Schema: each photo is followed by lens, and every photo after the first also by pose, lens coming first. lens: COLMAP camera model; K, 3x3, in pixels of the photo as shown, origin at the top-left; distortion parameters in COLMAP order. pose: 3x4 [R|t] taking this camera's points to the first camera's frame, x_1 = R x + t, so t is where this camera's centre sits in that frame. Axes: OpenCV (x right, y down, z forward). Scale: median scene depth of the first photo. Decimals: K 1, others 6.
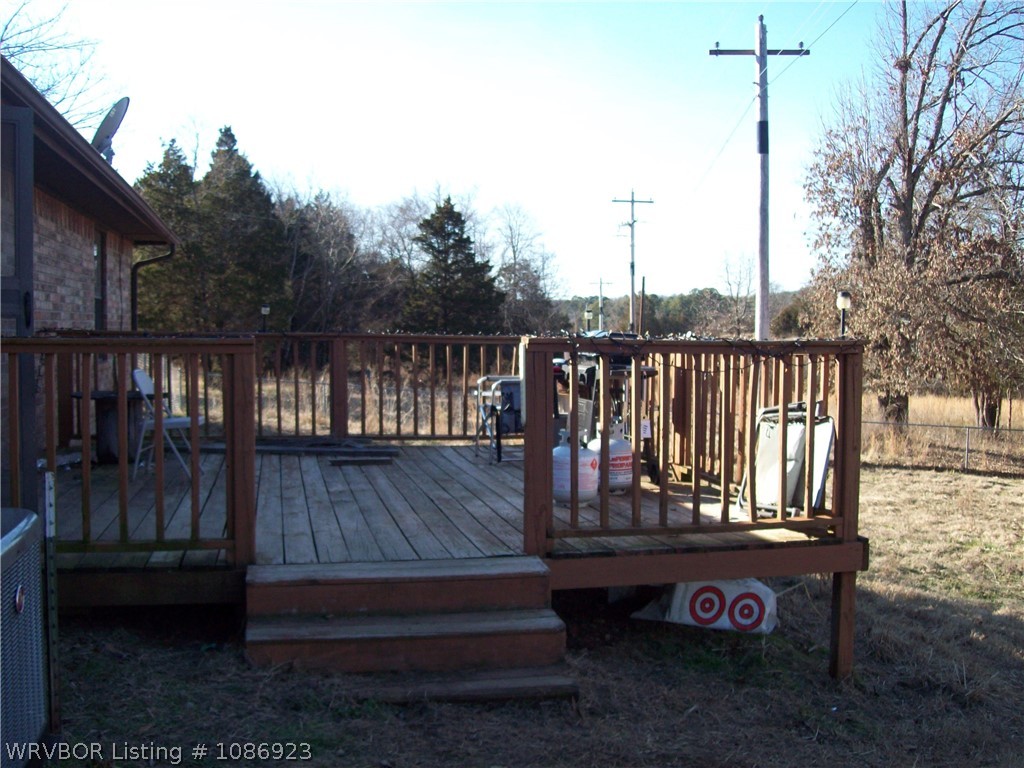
lens RADIAL K [[1093.4, 0, 507.8], [0, 1093.4, 382.1], [0, 0, 1]] dist [-0.132289, 0.000000]
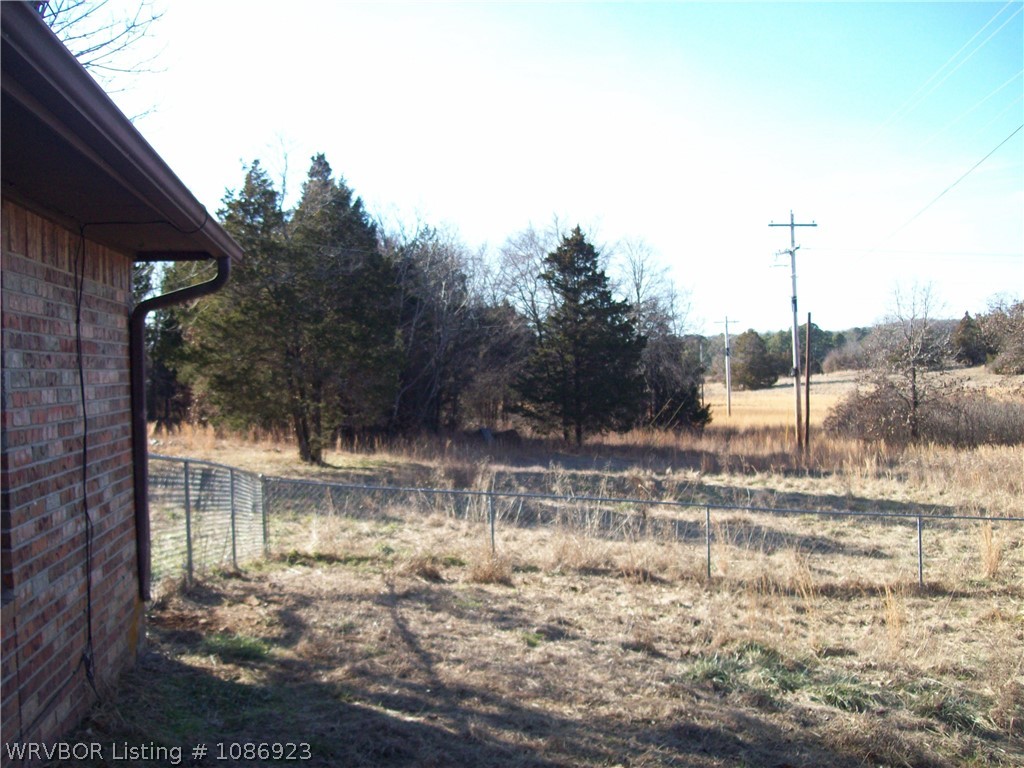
lens RADIAL K [[1093.4, 0, 510.5], [0, 1093.4, 382.7], [0, 0, 1]] dist [-0.132289, 0.000000]
pose [[0.996397, -0.025314, -0.080950, -0.043173], [0.022190, 0.998982, -0.039264, -0.015340], [0.081861, 0.037326, 0.995945, 0.153936]]
